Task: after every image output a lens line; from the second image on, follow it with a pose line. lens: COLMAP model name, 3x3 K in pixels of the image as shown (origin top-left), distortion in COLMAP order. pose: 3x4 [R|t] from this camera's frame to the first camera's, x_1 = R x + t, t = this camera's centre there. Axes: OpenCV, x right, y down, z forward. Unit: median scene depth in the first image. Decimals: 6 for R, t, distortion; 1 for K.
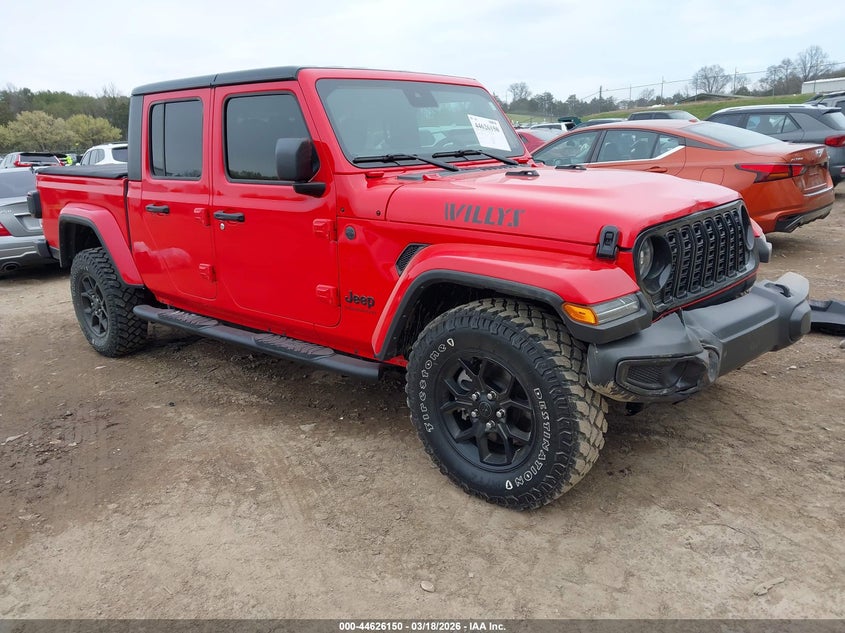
lens RADIAL K [[682.2, 0, 403.7], [0, 682.2, 312.4], [0, 0, 1]] dist [0.002833, 0.005234]
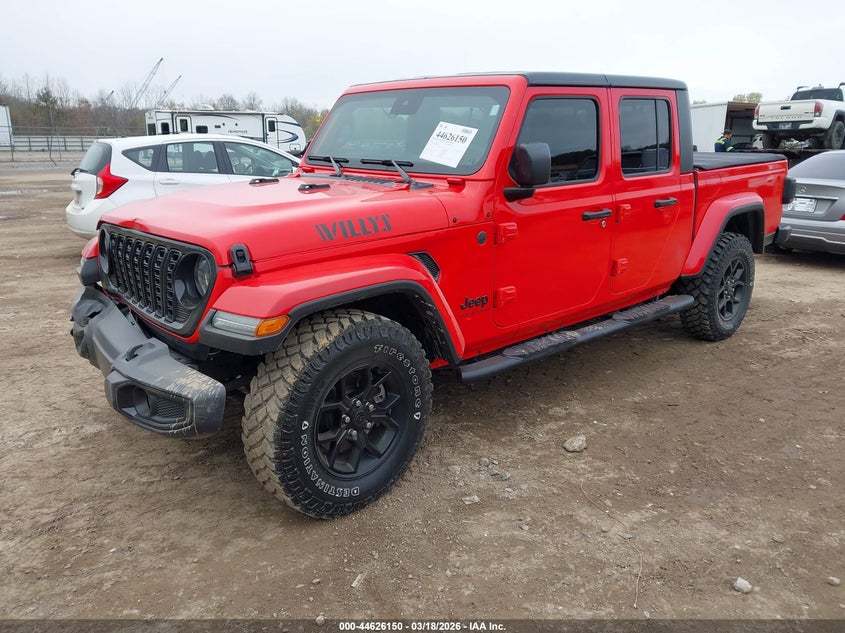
lens RADIAL K [[682.2, 0, 403.7], [0, 682.2, 312.4], [0, 0, 1]] dist [0.002833, 0.005234]
pose [[-0.097624, 0.290420, -0.951906, 1.169680], [-0.261733, 0.915314, 0.306099, -0.368815], [0.960190, 0.279028, -0.013344, 1.178395]]
